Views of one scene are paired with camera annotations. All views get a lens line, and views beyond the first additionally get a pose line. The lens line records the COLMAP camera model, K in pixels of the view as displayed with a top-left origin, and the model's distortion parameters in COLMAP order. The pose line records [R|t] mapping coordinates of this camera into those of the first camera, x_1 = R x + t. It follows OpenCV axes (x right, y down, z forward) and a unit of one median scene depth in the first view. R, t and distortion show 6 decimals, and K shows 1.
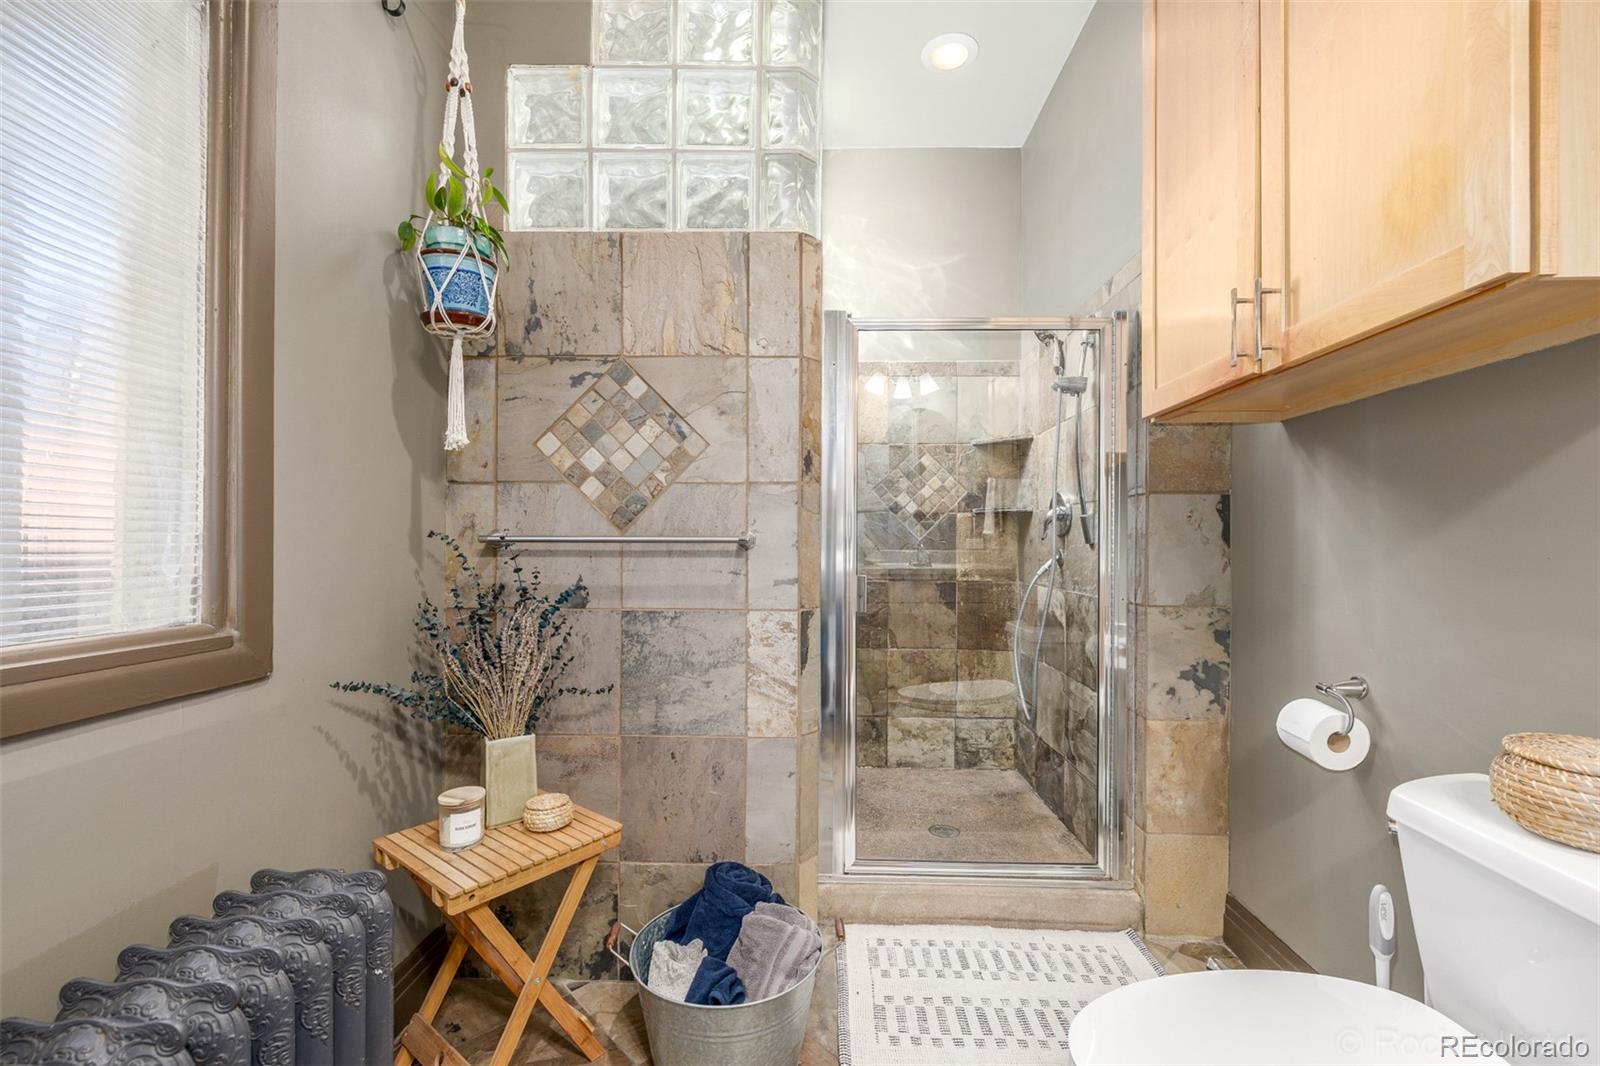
lens RADIAL K [[673.6, 0, 807.4], [0, 673.6, 543.0], [0, 0, 1]] dist [-0.000575, -0.000161]
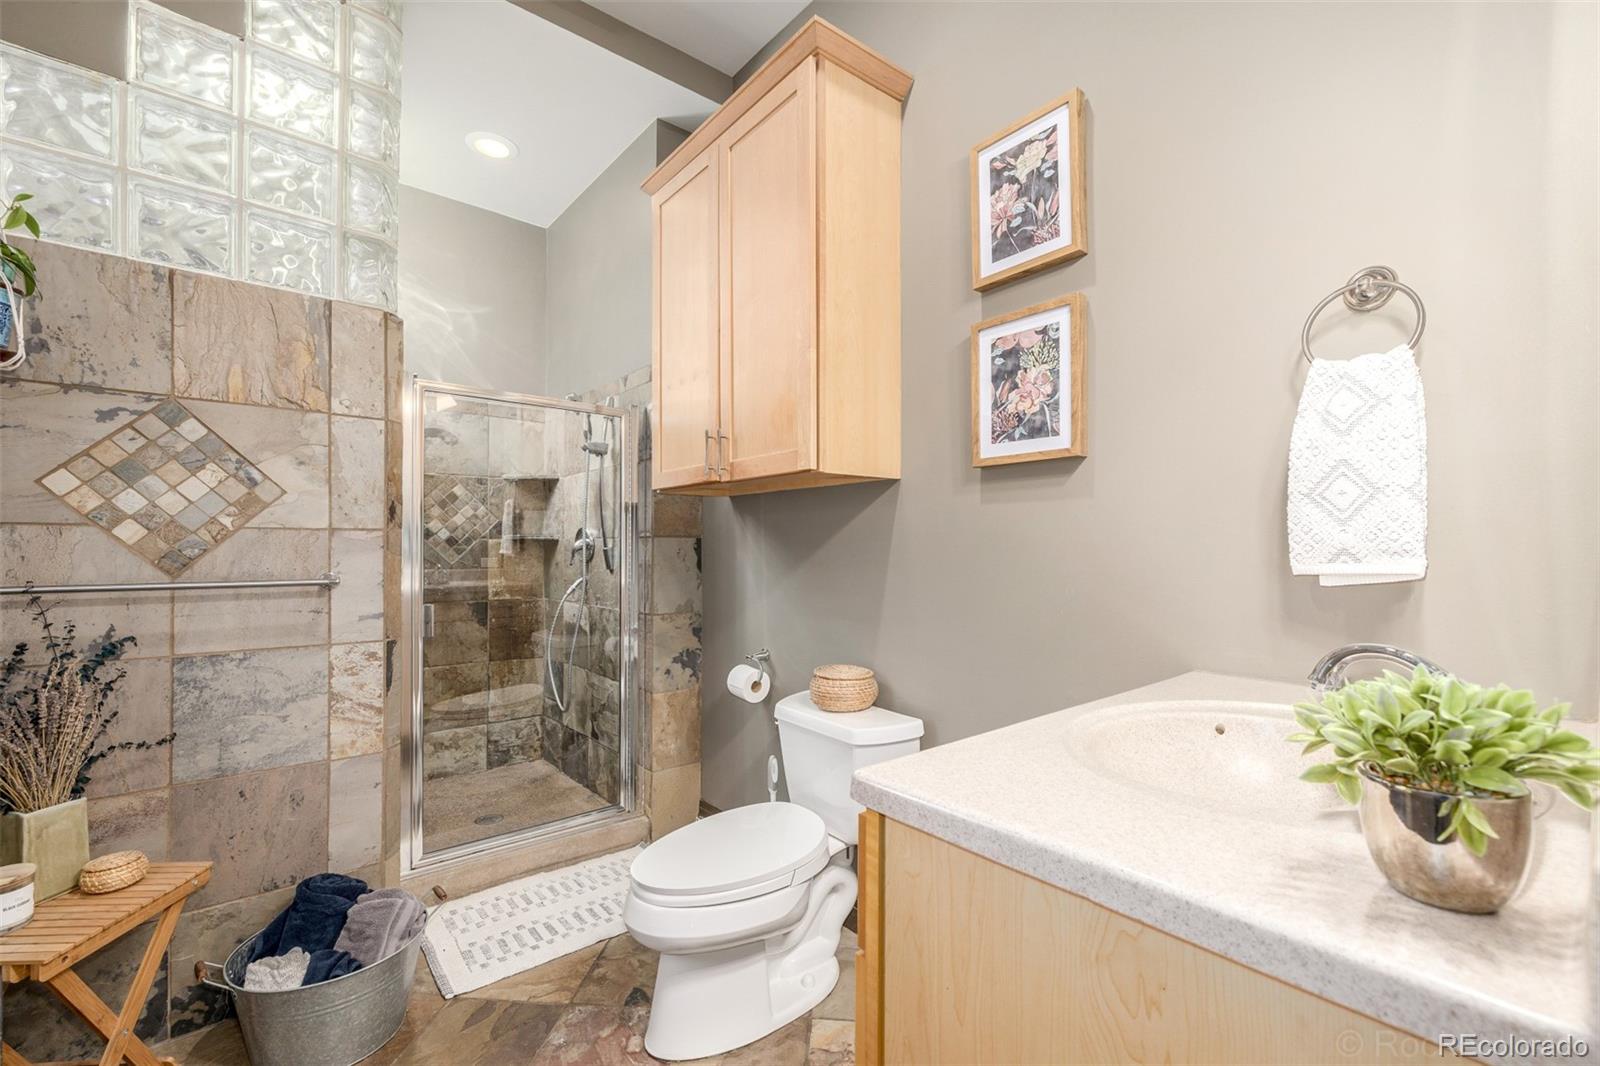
lens RADIAL K [[673.6, 0, 804.5], [0, 673.6, 546.4], [0, 0, 1]] dist [-0.000575, -0.000161]
pose [[0.746461, -0.000510, 0.665429, -0.241432], [0.001130, 0.999999, -0.000501, -0.059139], [-0.665428, 0.001126, 0.746461, -0.333319]]
